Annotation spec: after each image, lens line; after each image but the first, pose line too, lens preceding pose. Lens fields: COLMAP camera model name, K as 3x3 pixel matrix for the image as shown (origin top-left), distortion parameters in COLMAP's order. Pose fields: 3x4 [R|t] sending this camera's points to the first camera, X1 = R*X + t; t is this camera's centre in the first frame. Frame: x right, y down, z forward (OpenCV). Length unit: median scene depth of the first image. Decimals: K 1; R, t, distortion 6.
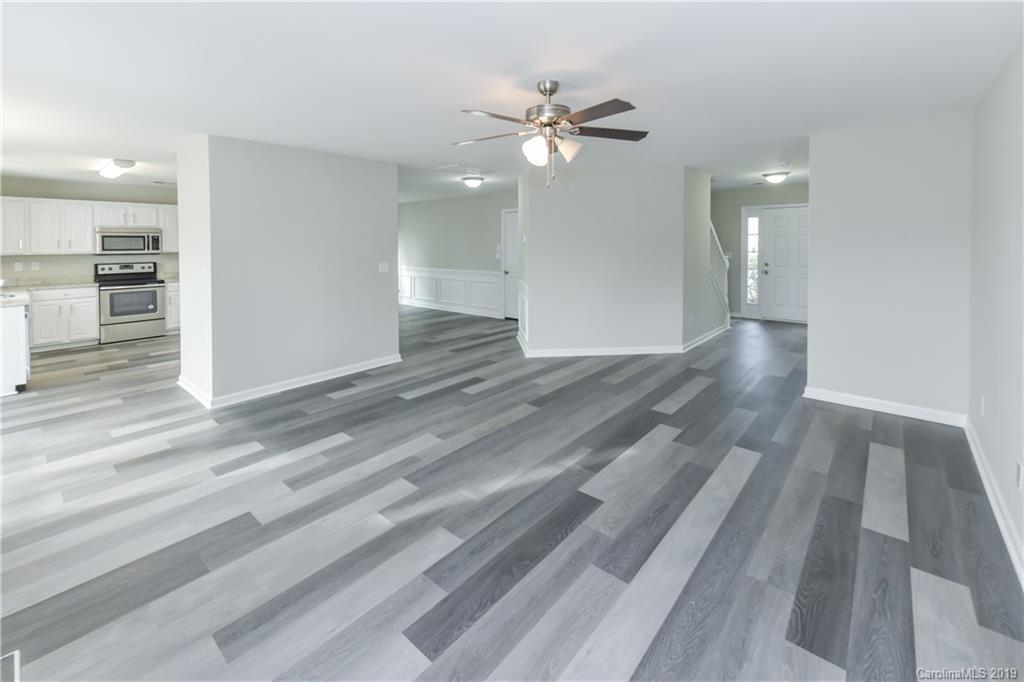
lens RADIAL K [[426.6, 0, 507.2], [0, 426.6, 250.1], [0, 0, 1]] dist [0.008138, -0.002907]
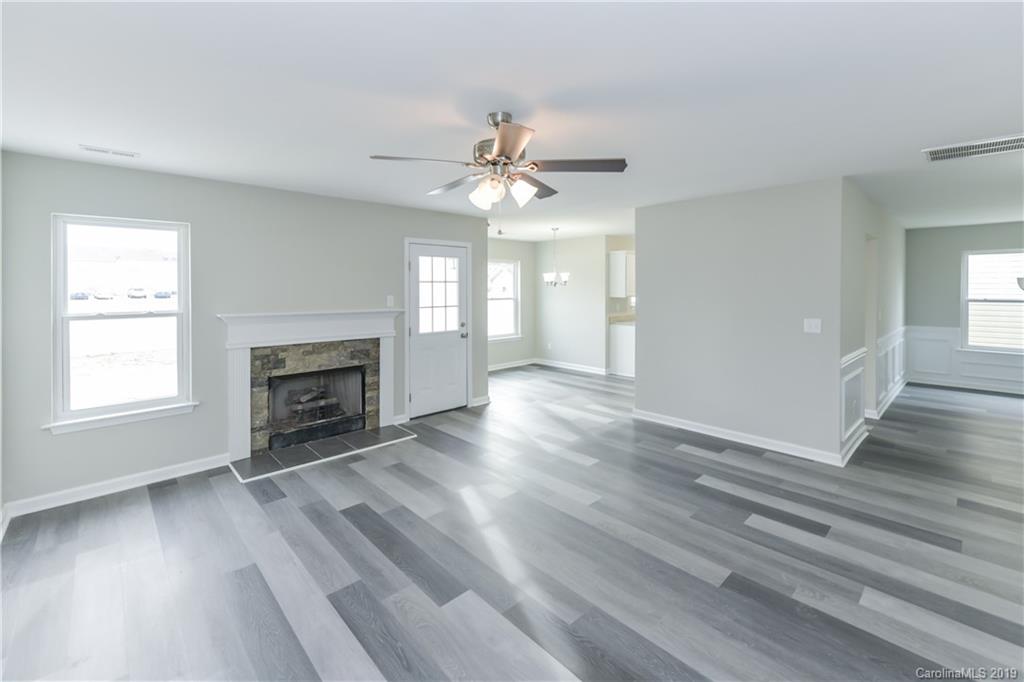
lens RADIAL K [[438.5, 0, 525.0], [0, 438.5, 290.9], [0, 0, 1]] dist [0.002411, -0.000957]
pose [[-0.081178, 0.013471, -0.996609, 0.393435], [-0.011975, 0.999823, 0.014489, -0.018060], [0.996628, 0.013110, -0.081003, 0.452800]]
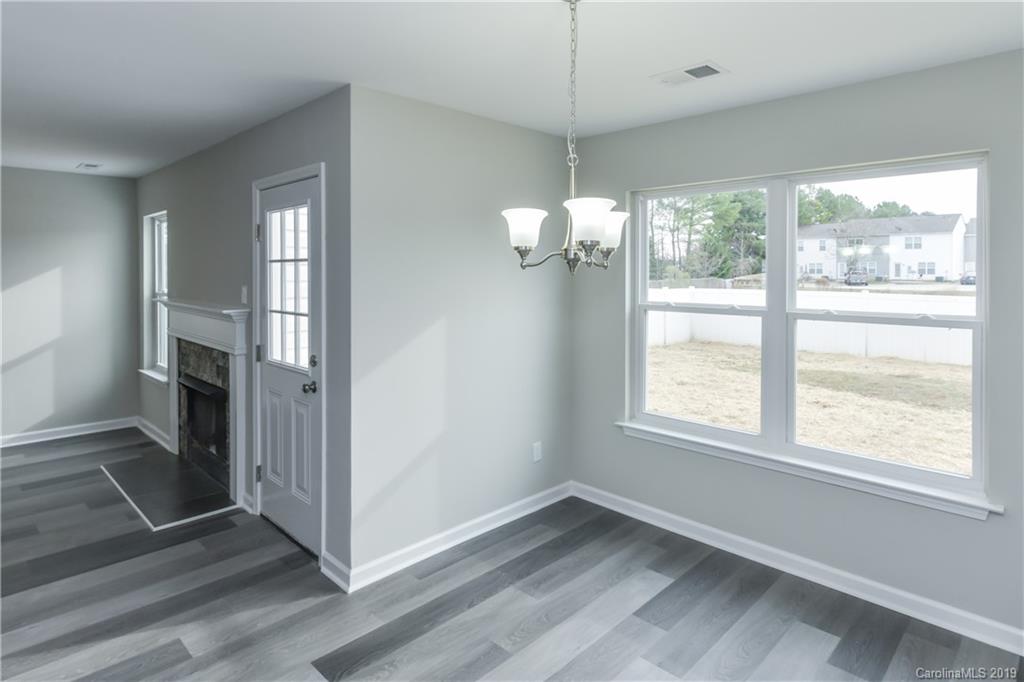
lens RADIAL K [[569.1, 0, 514.0], [0, 569.1, 281.2], [0, 0, 1]] dist [0.000626, 0.001378]
pose [[-0.997626, 0.006054, 0.068593, -0.625431], [0.008232, 0.999469, 0.031519, -0.018138], [-0.068366, 0.032009, -0.997147, 0.714679]]
